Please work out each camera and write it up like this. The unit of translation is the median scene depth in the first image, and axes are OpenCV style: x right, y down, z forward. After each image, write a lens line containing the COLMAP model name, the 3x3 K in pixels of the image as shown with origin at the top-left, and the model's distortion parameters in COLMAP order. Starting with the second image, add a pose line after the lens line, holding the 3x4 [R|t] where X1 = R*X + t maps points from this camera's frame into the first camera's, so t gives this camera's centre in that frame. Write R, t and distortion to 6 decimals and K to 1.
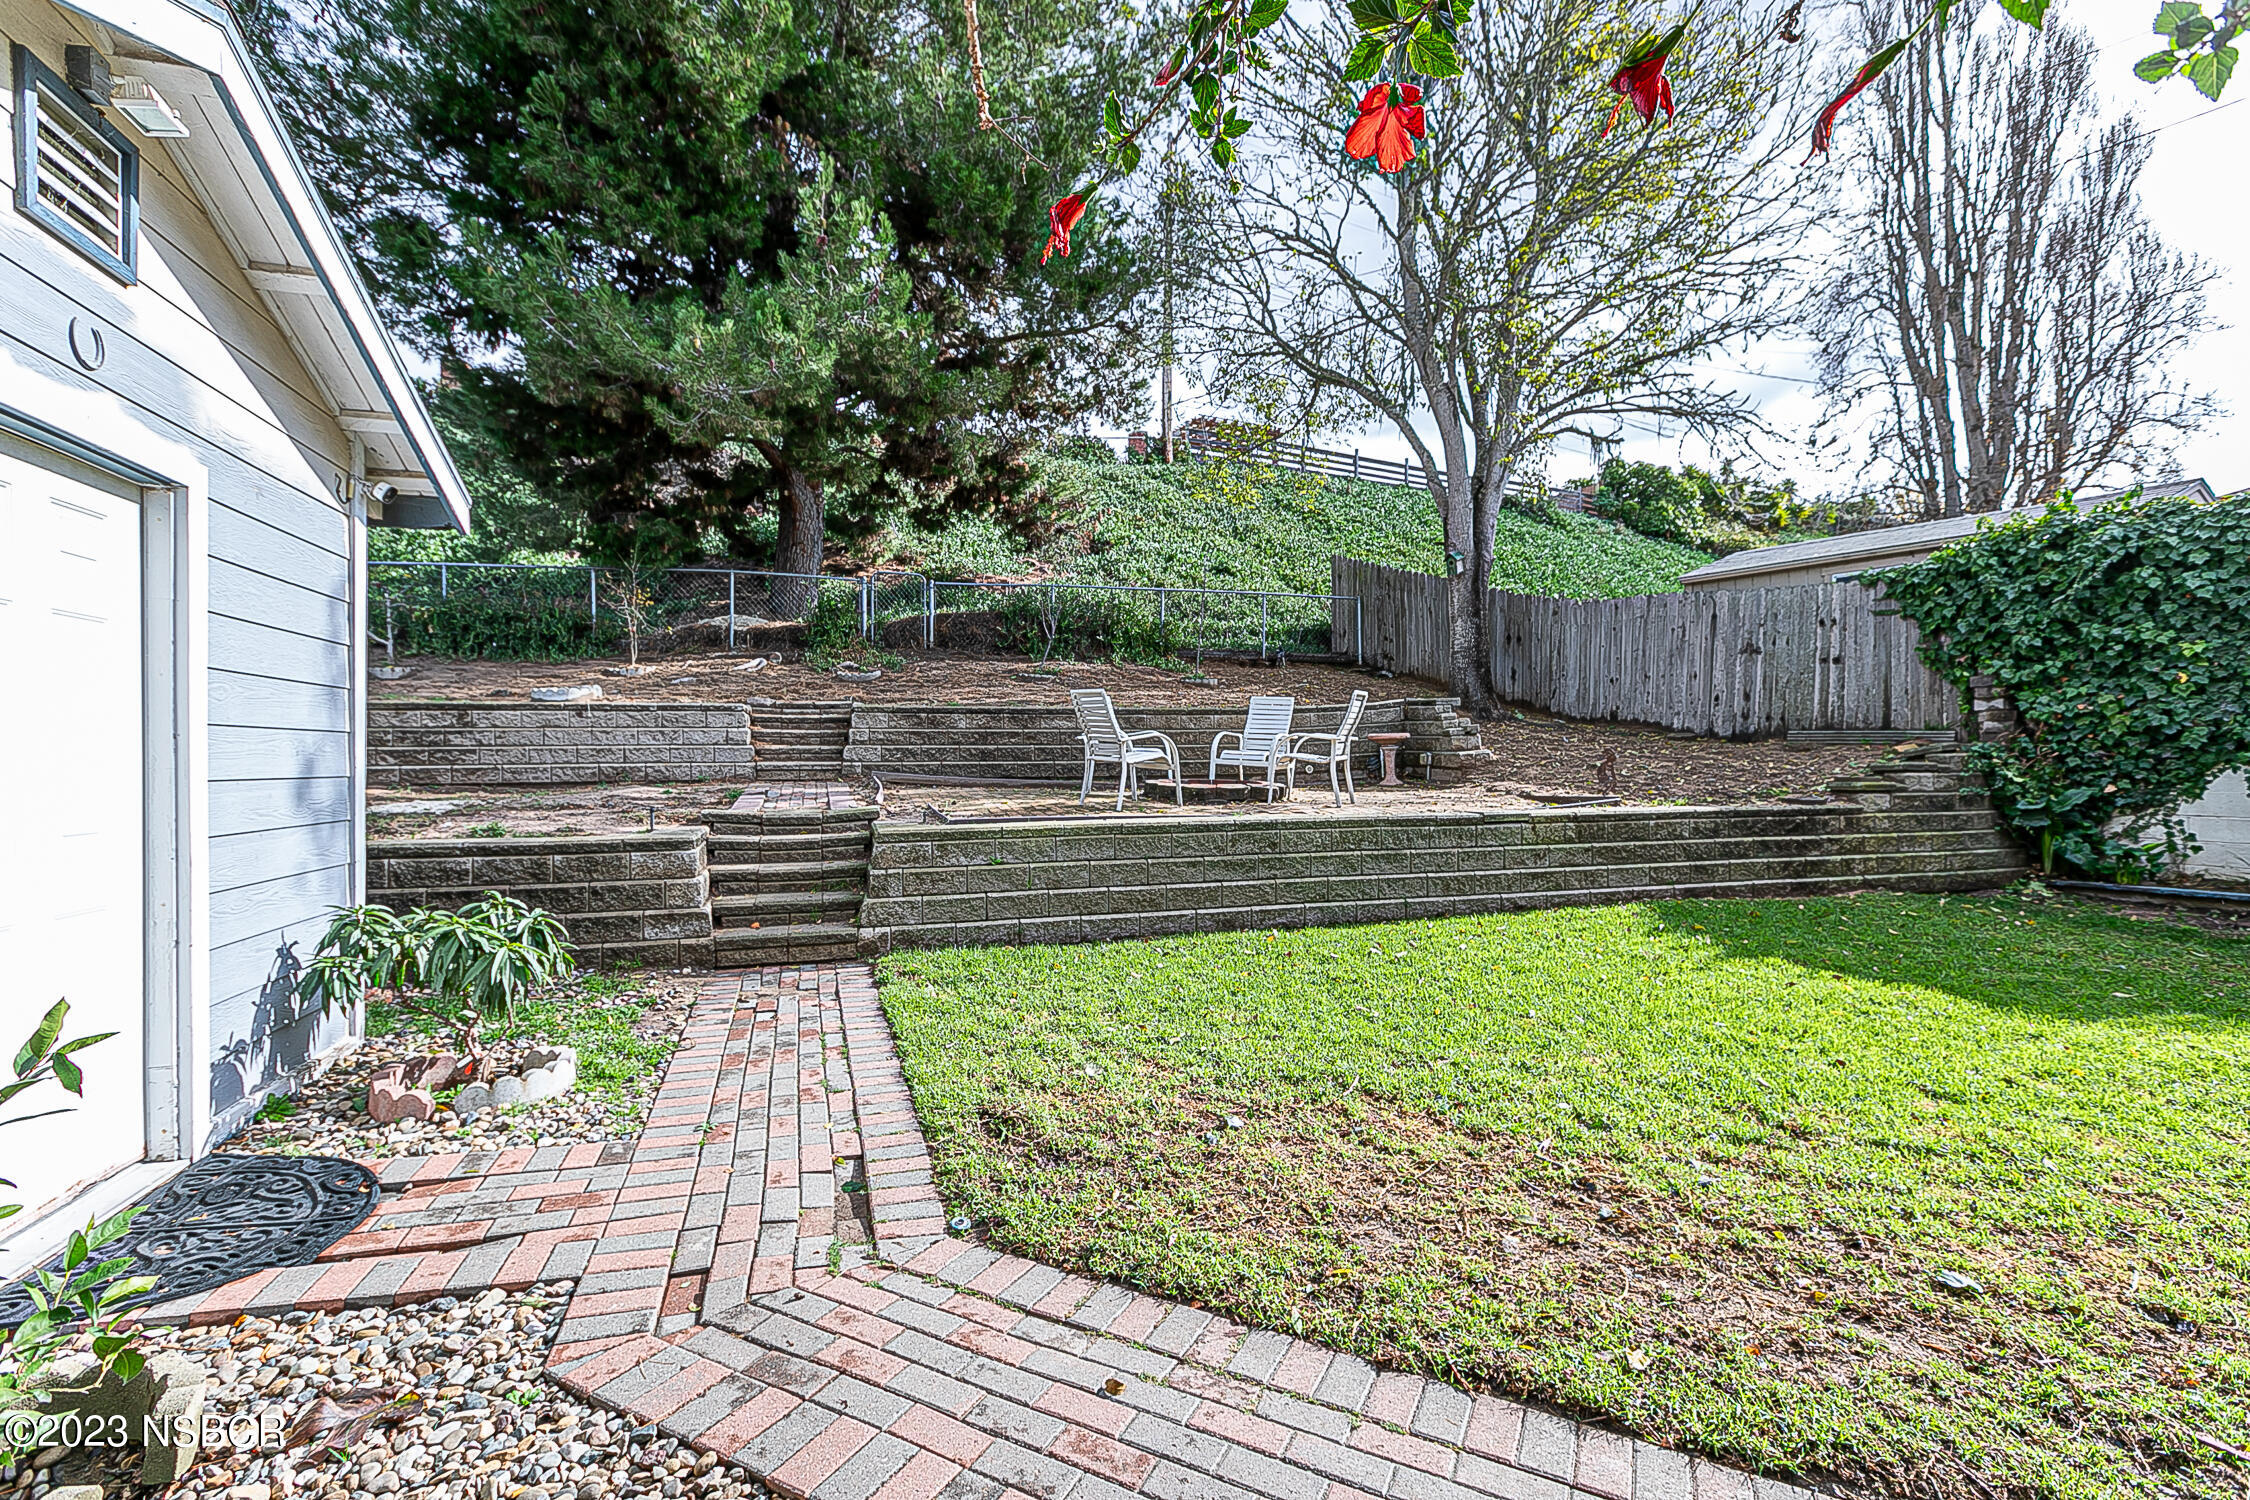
lens RADIAL K [[1013.1, 0, 1139.2], [0, 1013.1, 747.0], [0, 0, 1]] dist [0.005260, 0.000277]
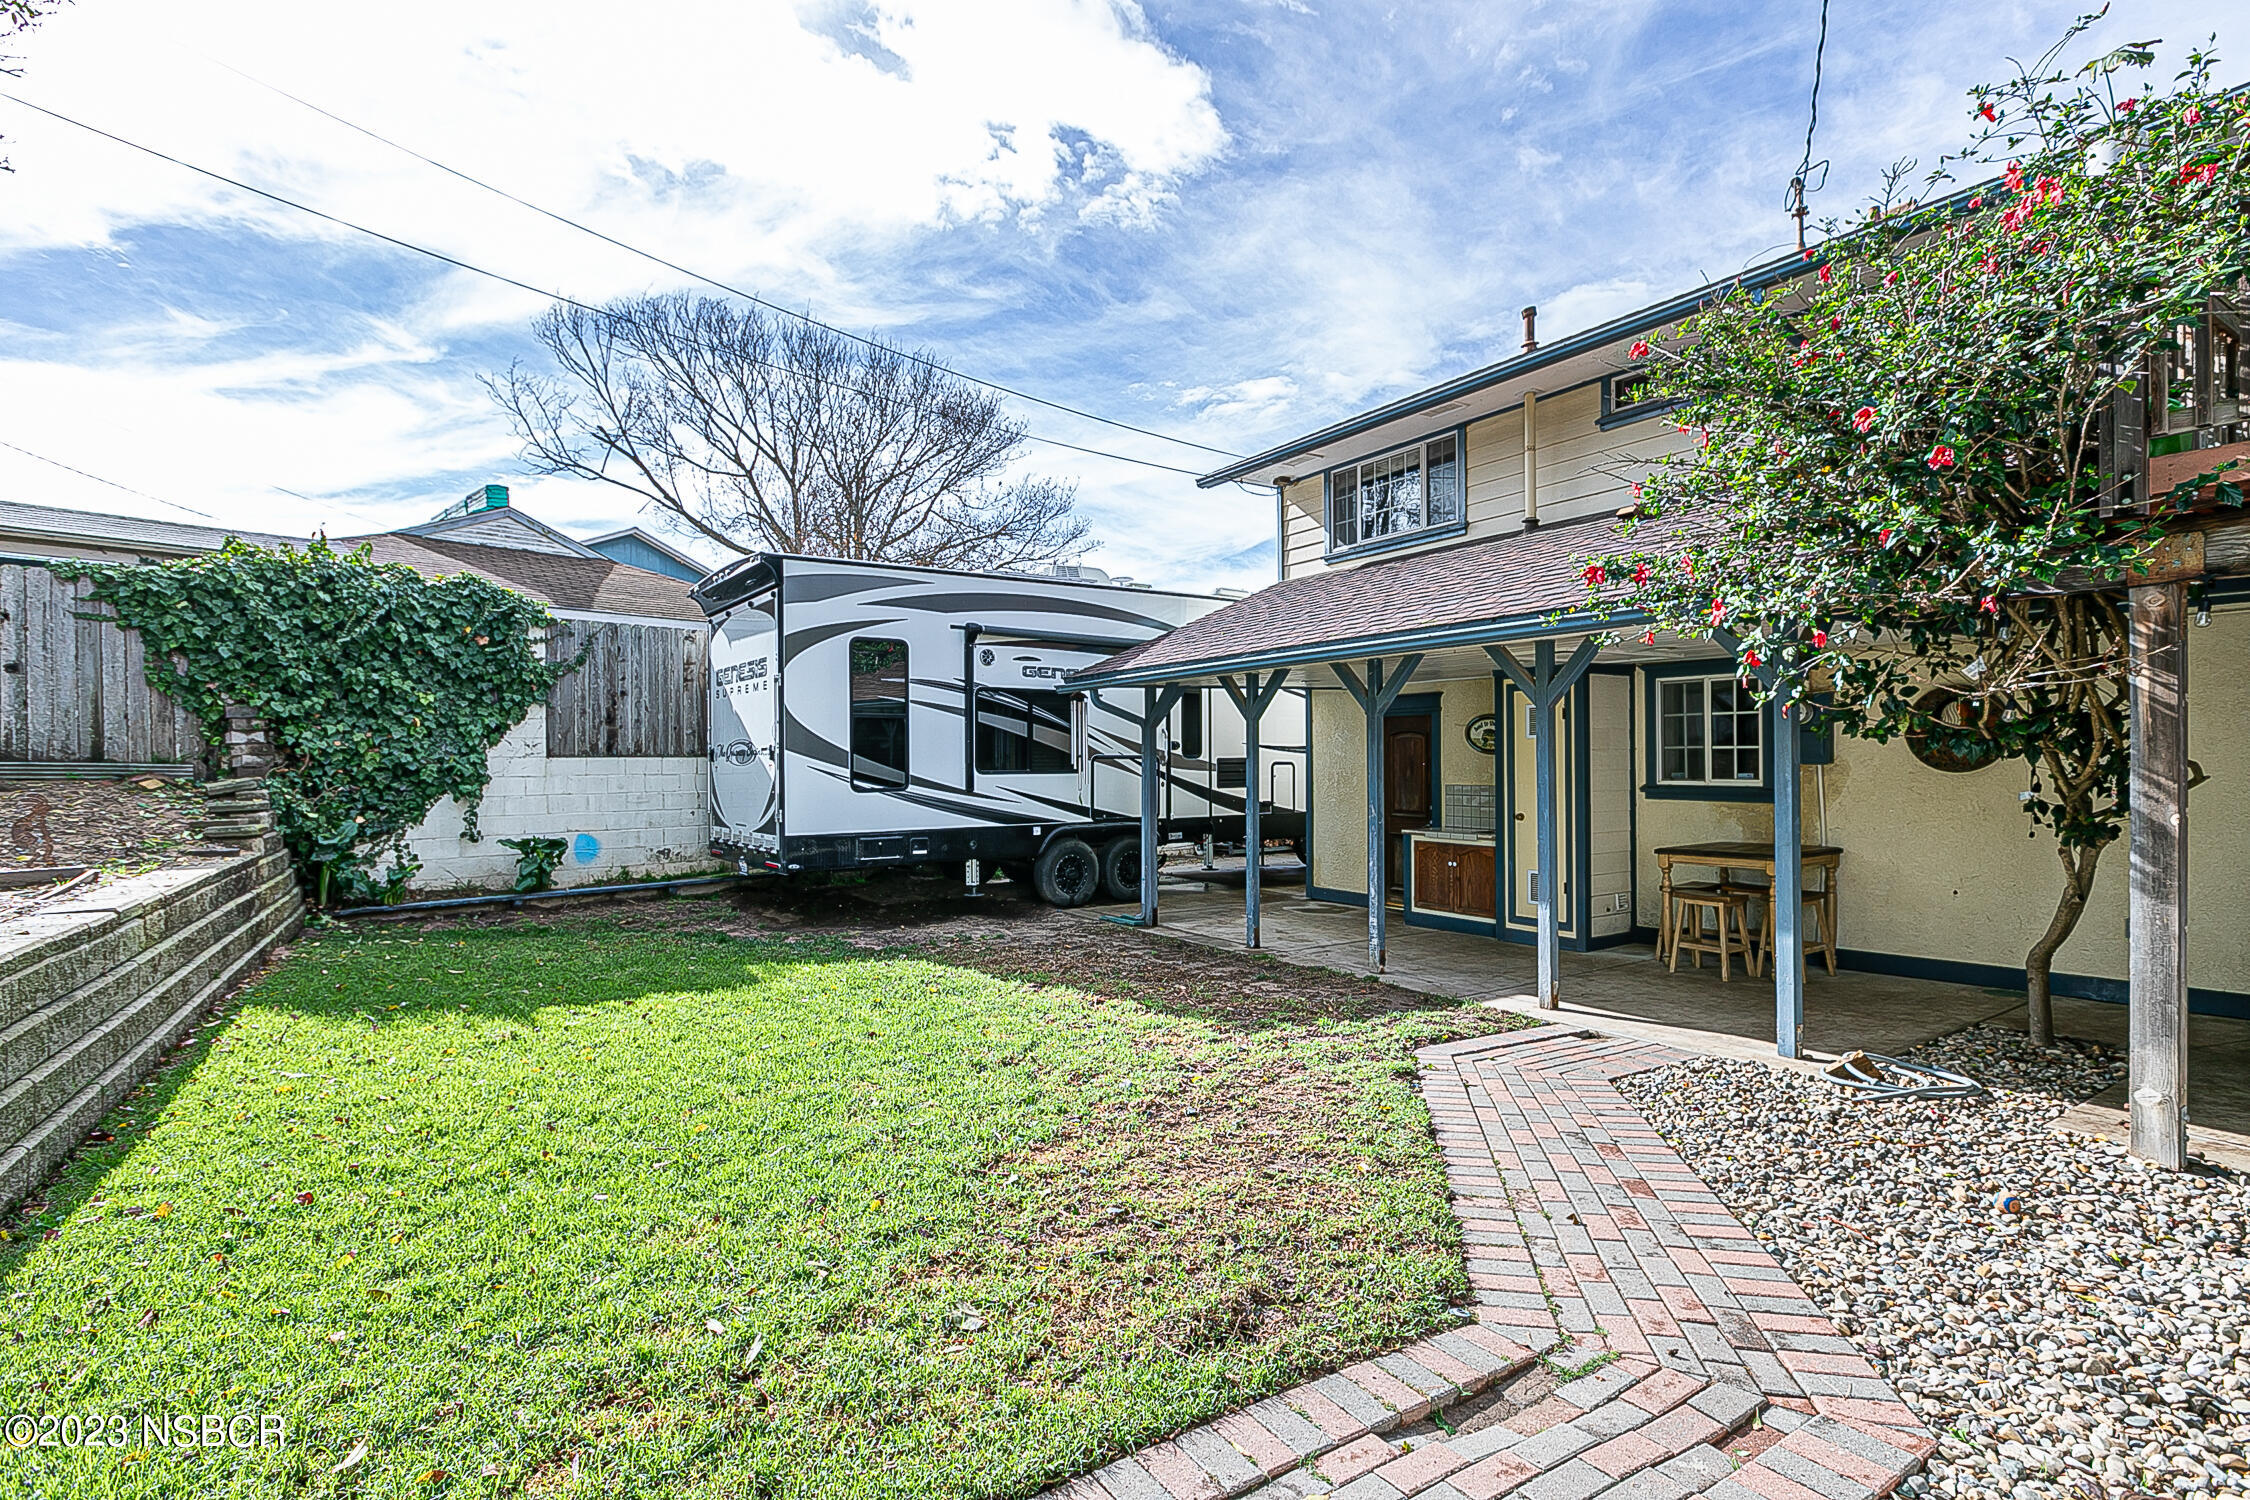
lens RADIAL K [[1044.8, 0, 1127.9], [0, 1044.8, 772.4], [0, 0, 1]] dist [-0.000769, -0.000194]
pose [[-0.248335, -0.004252, 0.968665, -0.325346], [-0.001625, 0.999991, 0.003972, -0.015214], [-0.968673, -0.000588, -0.248339, 0.477156]]
